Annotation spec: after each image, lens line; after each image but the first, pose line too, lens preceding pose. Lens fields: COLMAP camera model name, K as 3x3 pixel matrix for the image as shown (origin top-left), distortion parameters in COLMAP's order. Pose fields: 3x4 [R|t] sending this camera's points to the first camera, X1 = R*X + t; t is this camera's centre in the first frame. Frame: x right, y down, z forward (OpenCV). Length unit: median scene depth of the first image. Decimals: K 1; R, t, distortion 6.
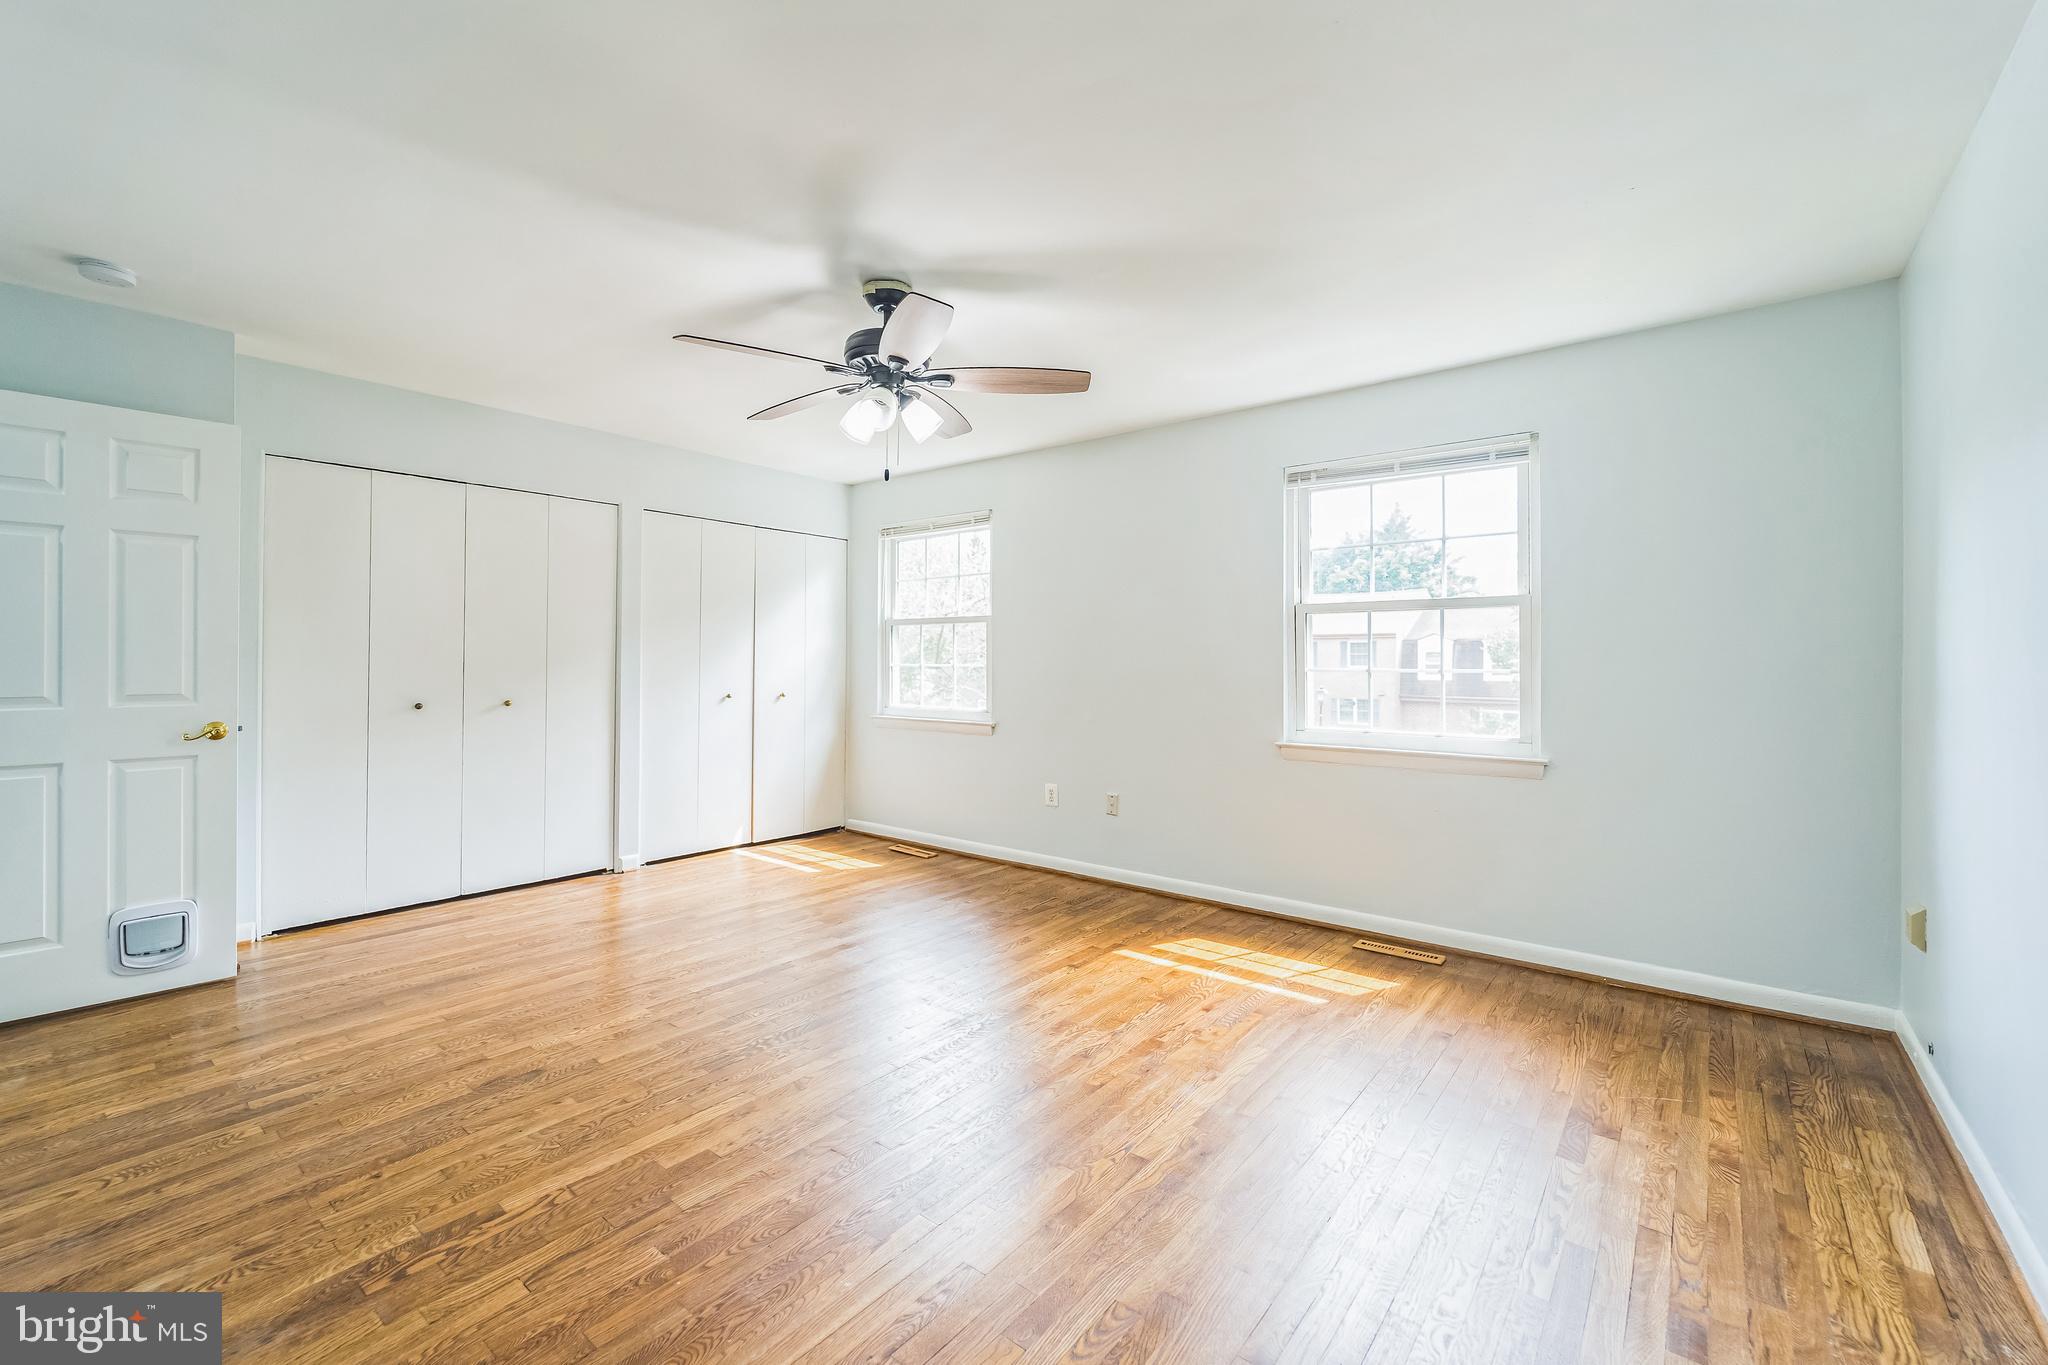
lens RADIAL K [[838.9, 0, 997.7], [0, 838.9, 652.7], [0, 0, 1]] dist [0.000869, -0.004135]
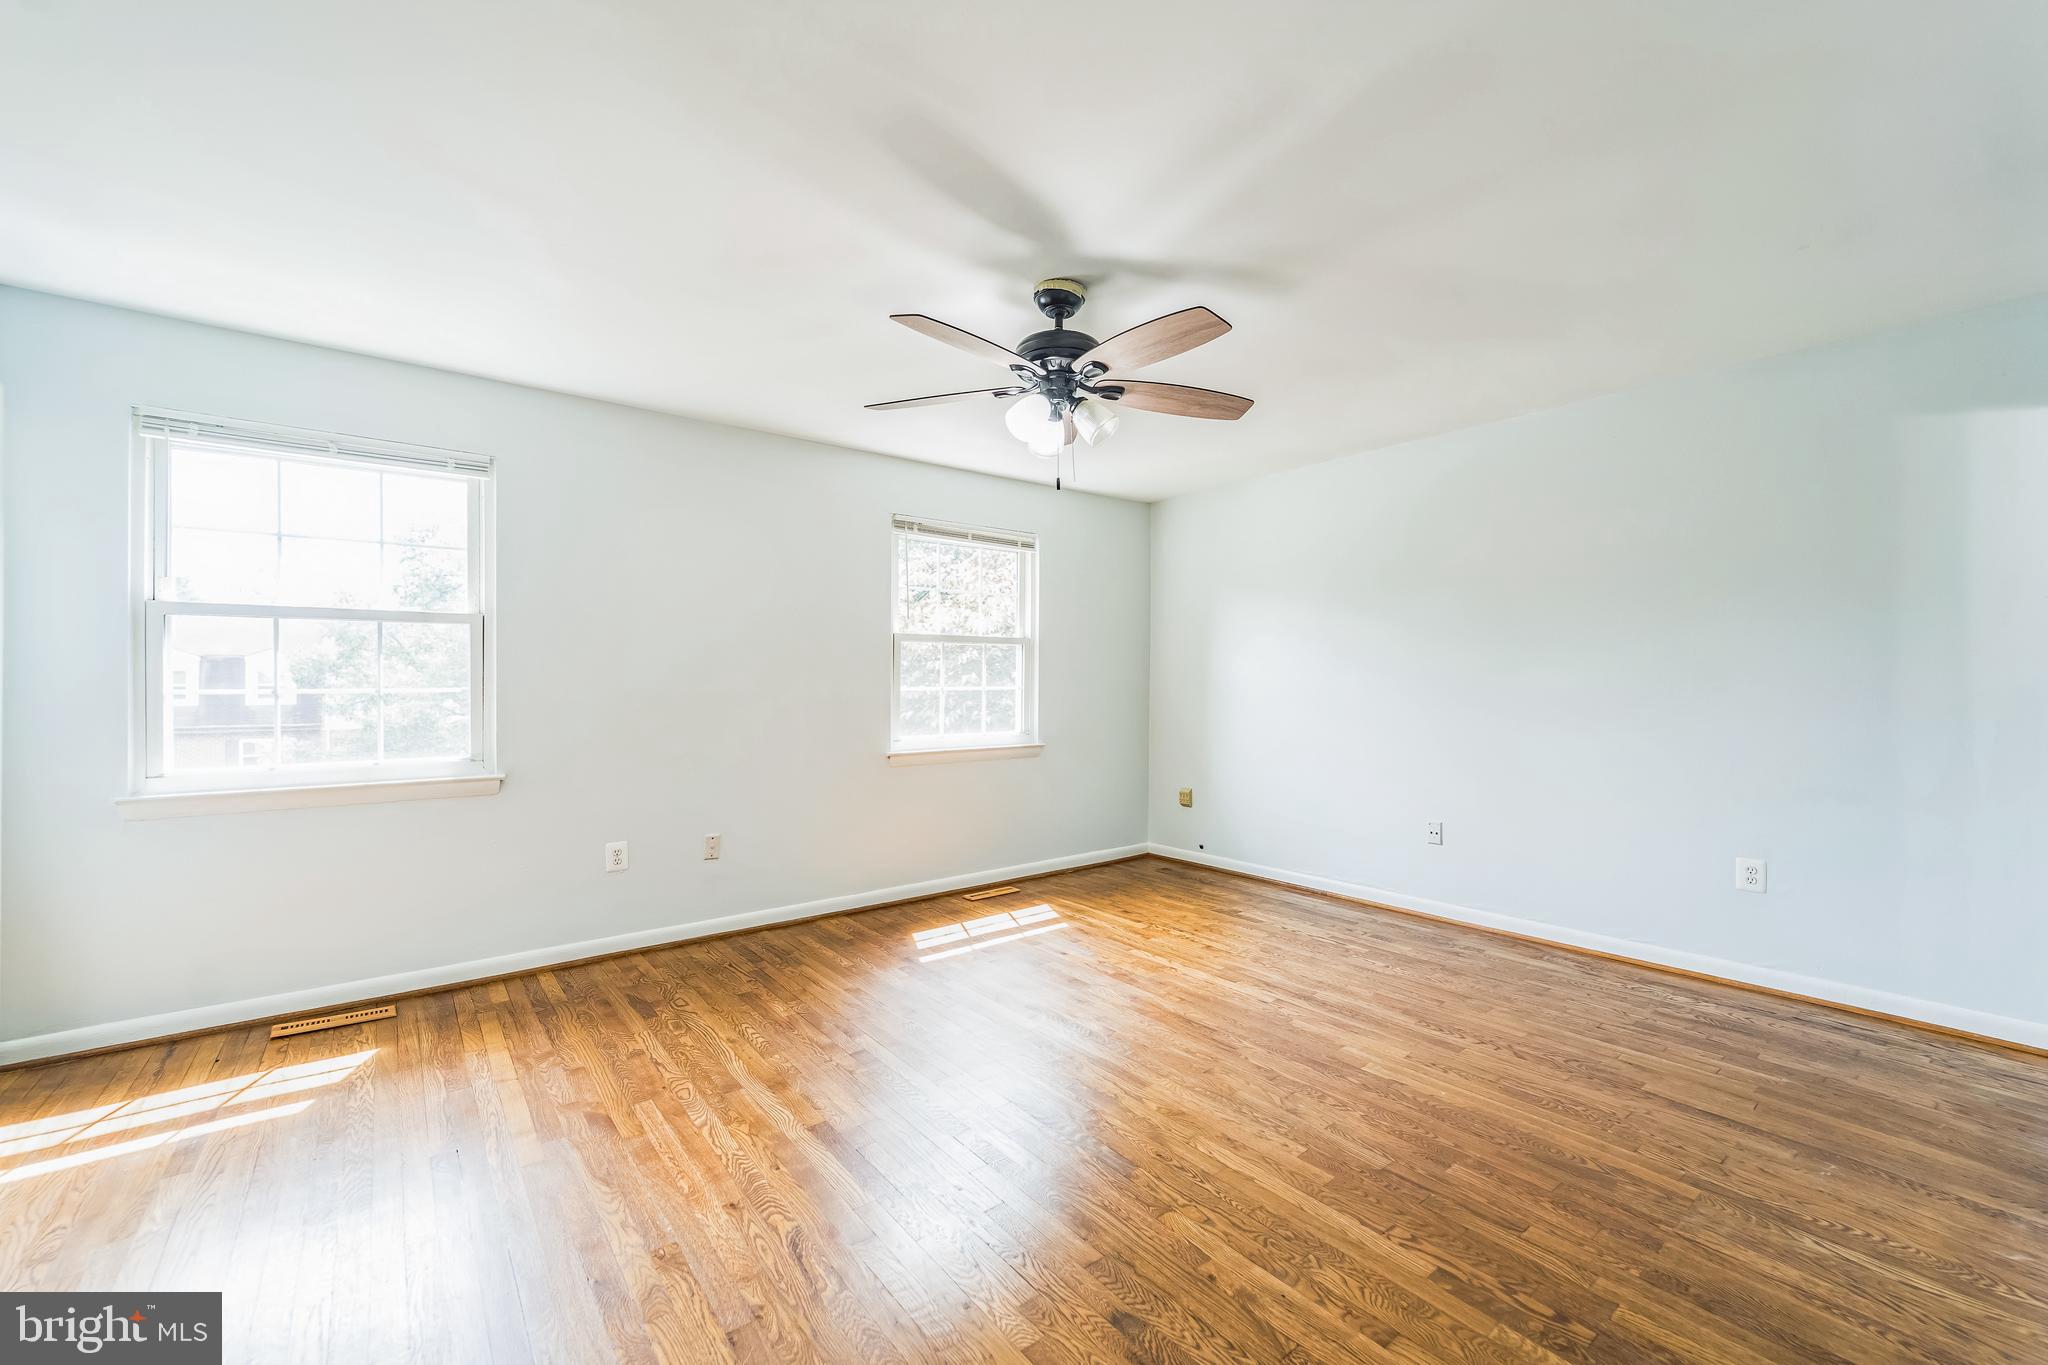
lens RADIAL K [[830.1, 0, 1021.9], [0, 830.1, 687.3], [0, 0, 1]] dist [-0.000441, -0.000279]
pose [[0.216755, -0.010659, 0.976168, -0.871943], [-0.009627, 0.999868, 0.013056, 0.000646], [-0.976179, -0.012228, 0.216624, 0.688392]]
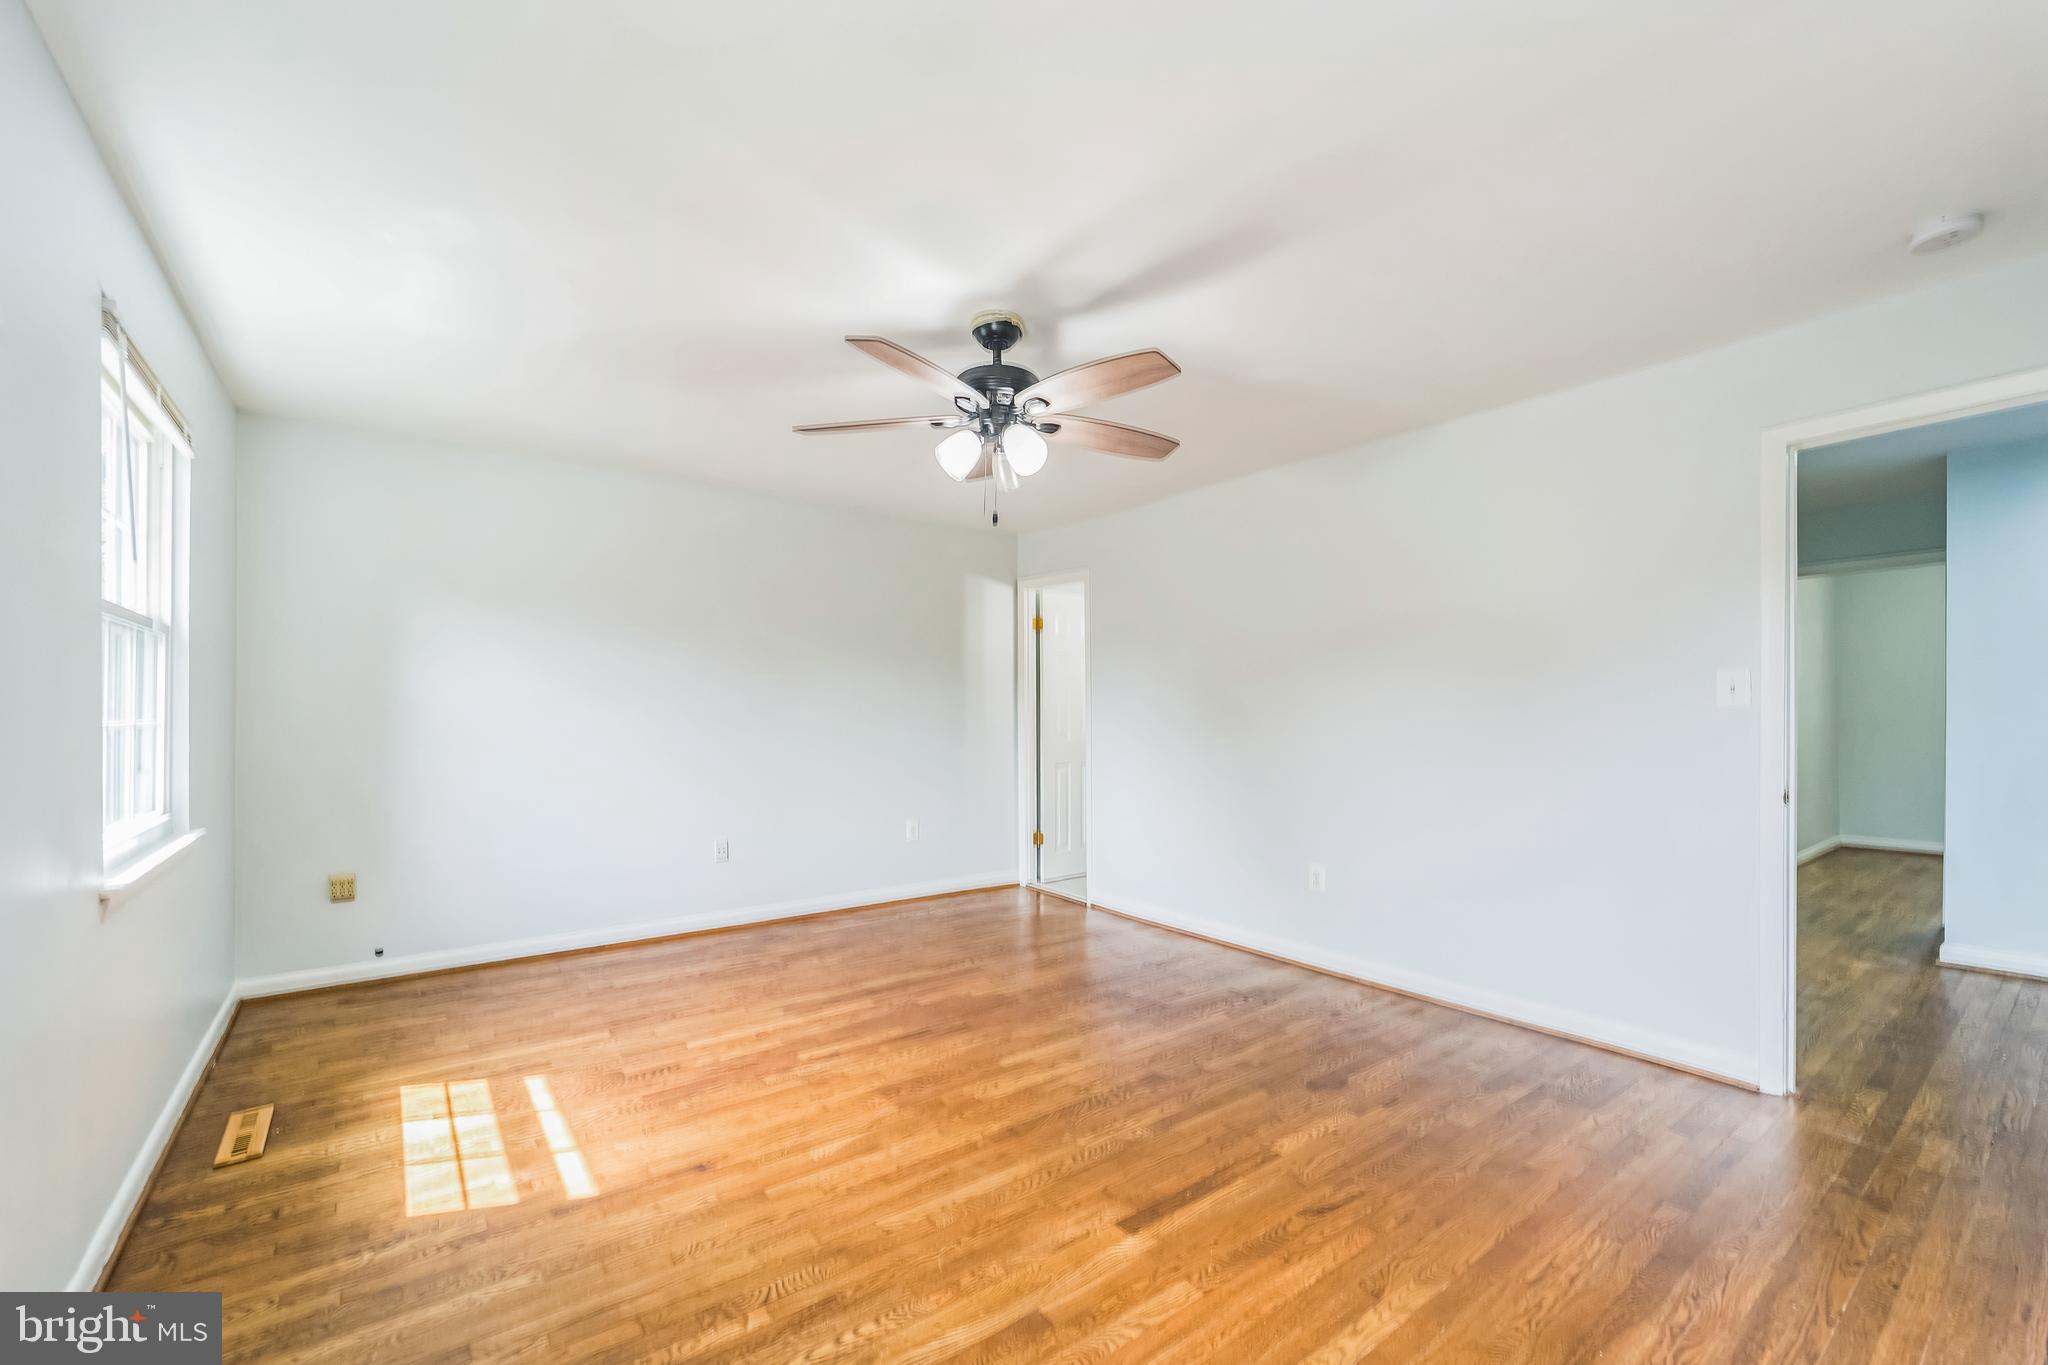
lens RADIAL K [[839.9, 0, 1020.0], [0, 839.9, 714.2], [0, 0, 1]] dist [-0.002242, -0.000322]
pose [[-0.973488, -0.005166, 0.228680, -0.309282], [-0.007523, 0.999927, -0.009434, 0.014340], [-0.228614, -0.010904, -0.973456, 1.590472]]
